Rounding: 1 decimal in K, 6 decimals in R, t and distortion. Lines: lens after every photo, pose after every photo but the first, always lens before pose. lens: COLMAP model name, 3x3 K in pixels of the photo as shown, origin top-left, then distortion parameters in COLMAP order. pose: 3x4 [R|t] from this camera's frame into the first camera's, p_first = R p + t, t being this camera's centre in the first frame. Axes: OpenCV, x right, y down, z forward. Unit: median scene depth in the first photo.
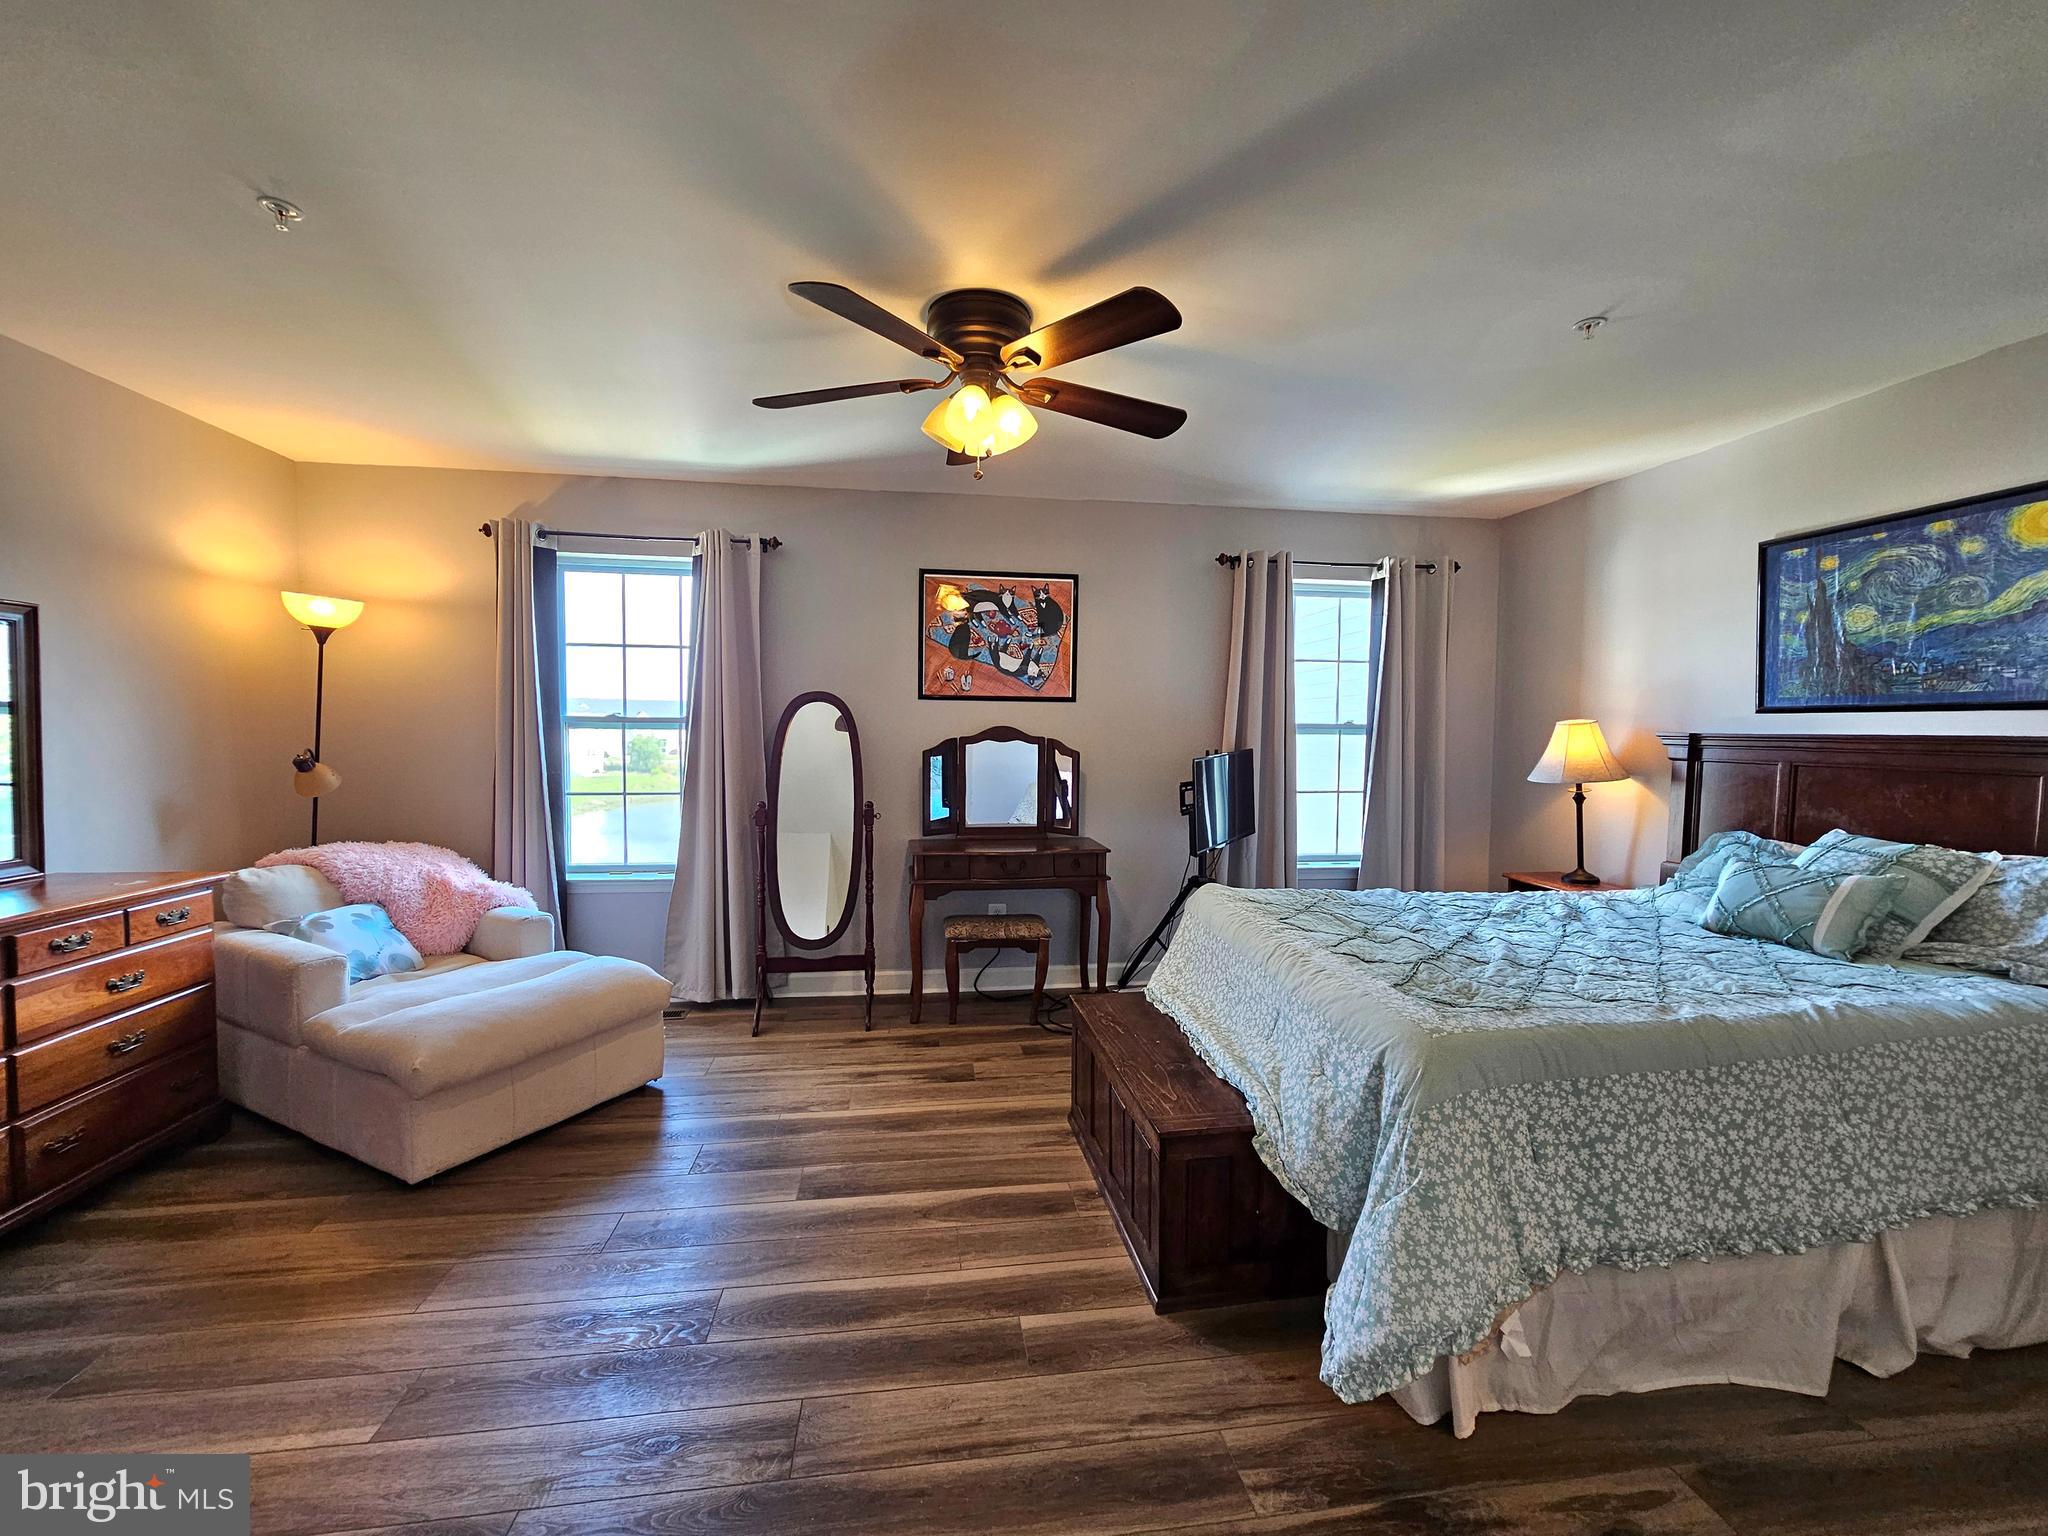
lens RADIAL K [[840.9, 0, 1023.5], [0, 840.9, 772.5], [0, 0, 1]] dist [-0.003226, 0.002420]
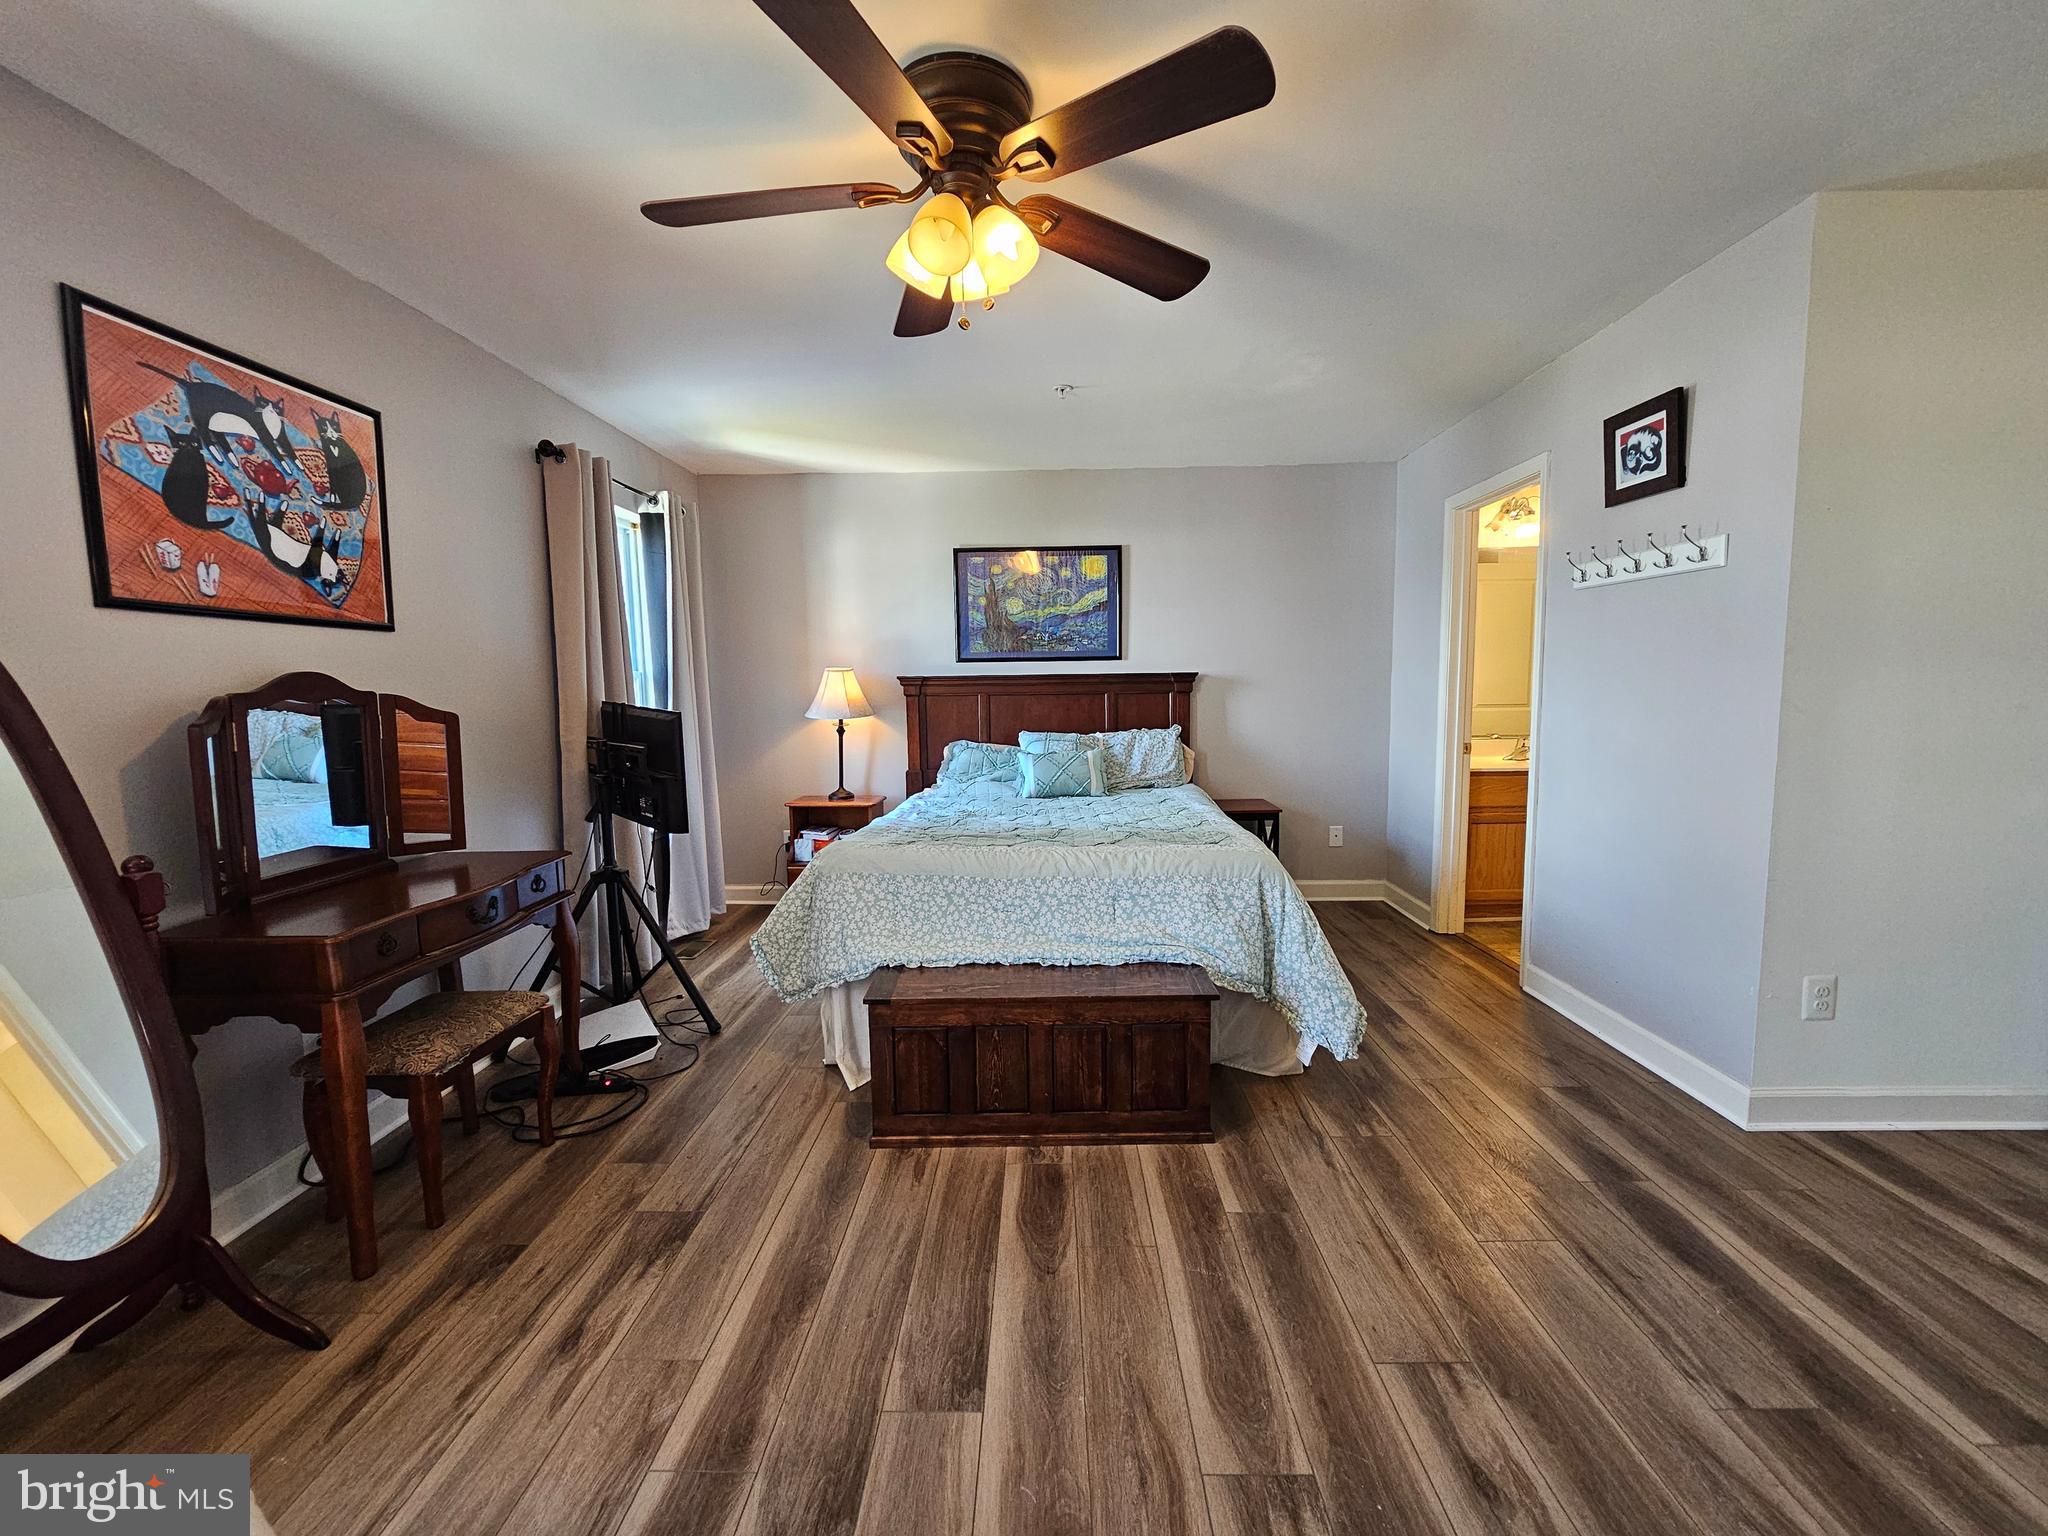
lens RADIAL K [[840.9, 0, 1036.2], [0, 840.9, 771.7], [0, 0, 1]] dist [-0.003226, 0.002420]
pose [[0.158041, -0.113401, 0.980899, -0.548673], [0.067865, 0.992282, 0.103783, -0.019815], [-0.985098, 0.050167, 0.164517, 0.552145]]
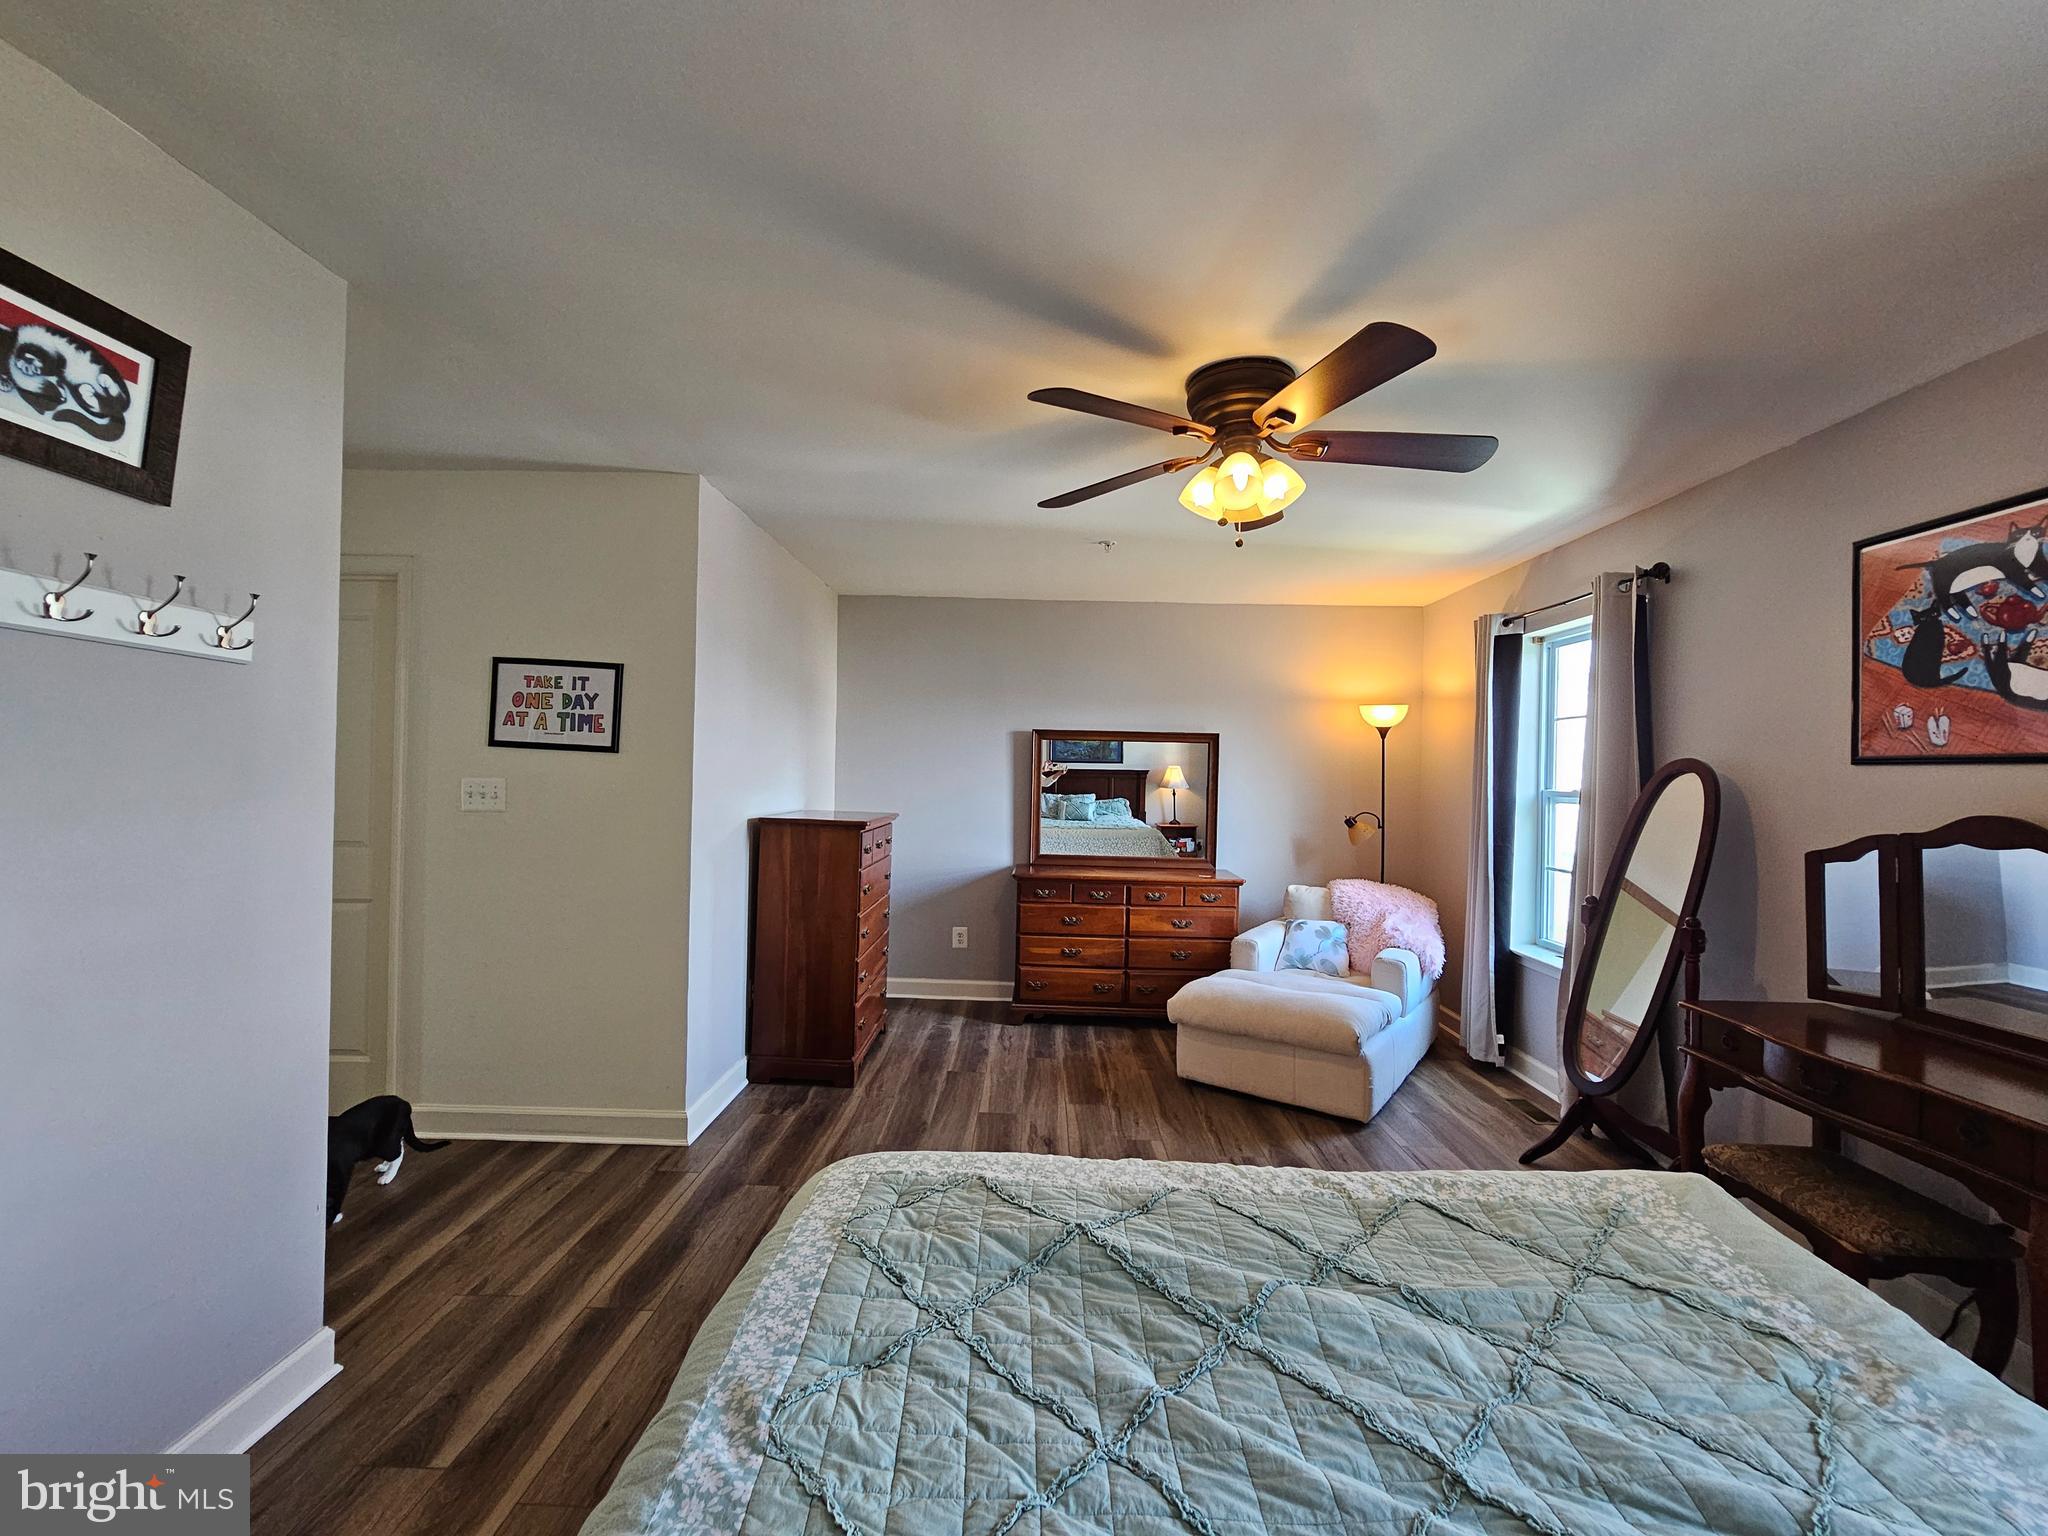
lens RADIAL K [[840.9, 0, 1035.0], [0, 840.9, 770.3], [0, 0, 1]] dist [-0.003226, 0.002420]
pose [[-0.149597, -0.020130, -0.988542, 0.621206], [-0.070691, 0.997452, -0.009613, -0.044071], [0.986217, 0.068443, -0.150639, 0.618654]]
